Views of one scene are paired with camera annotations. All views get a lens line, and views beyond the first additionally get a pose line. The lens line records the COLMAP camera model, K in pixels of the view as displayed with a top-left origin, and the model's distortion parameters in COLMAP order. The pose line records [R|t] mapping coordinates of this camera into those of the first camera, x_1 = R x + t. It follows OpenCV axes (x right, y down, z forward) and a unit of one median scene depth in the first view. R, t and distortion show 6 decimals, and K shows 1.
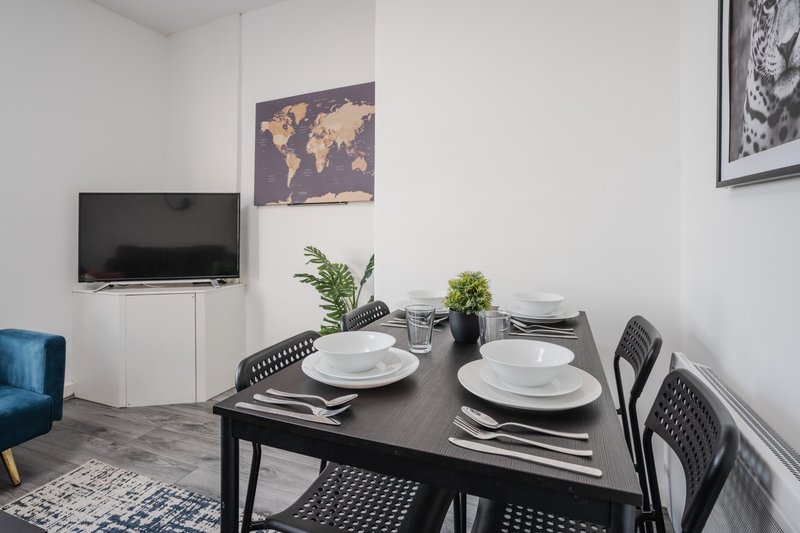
lens RADIAL K [[402.1, 0, 368.1], [0, 402.1, 222.4], [0, 0, 1]] dist [-0.022604, 0.002219]
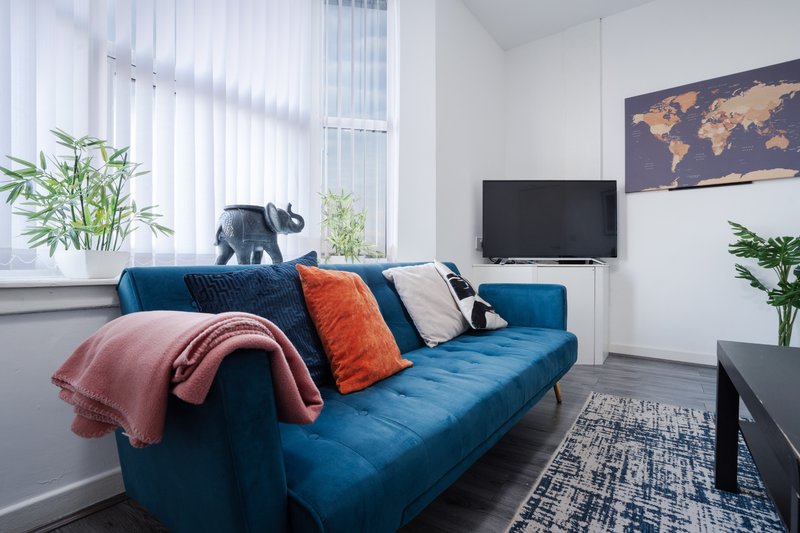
lens RADIAL K [[376.6, 0, 407.8], [0, 376.6, 259.4], [0, 0, 1]] dist [-0.012331, 0.002991]
pose [[0.977790, 0.010160, -0.209342, -0.702470], [-0.006967, 0.999848, 0.015983, 0.138367], [0.209473, -0.014169, 0.977712, -0.132769]]
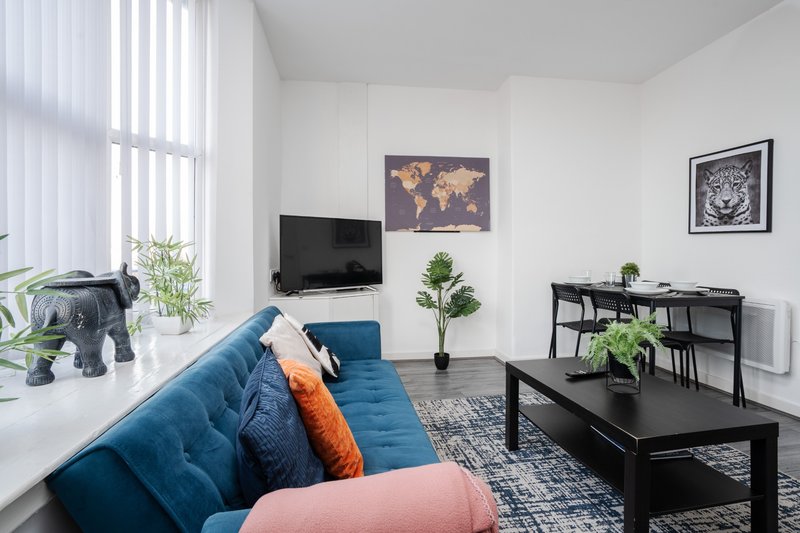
lens RADIAL K [[388.0, 0, 395.5], [0, 388.0, 248.7], [0, 0, 1]] dist [-0.021986, -0.005875]
pose [[0.855192, 0.009557, 0.518223, -1.018383], [-0.010158, 0.999947, -0.001678, 0.022501], [-0.518211, -0.003829, 0.855244, -0.154271]]
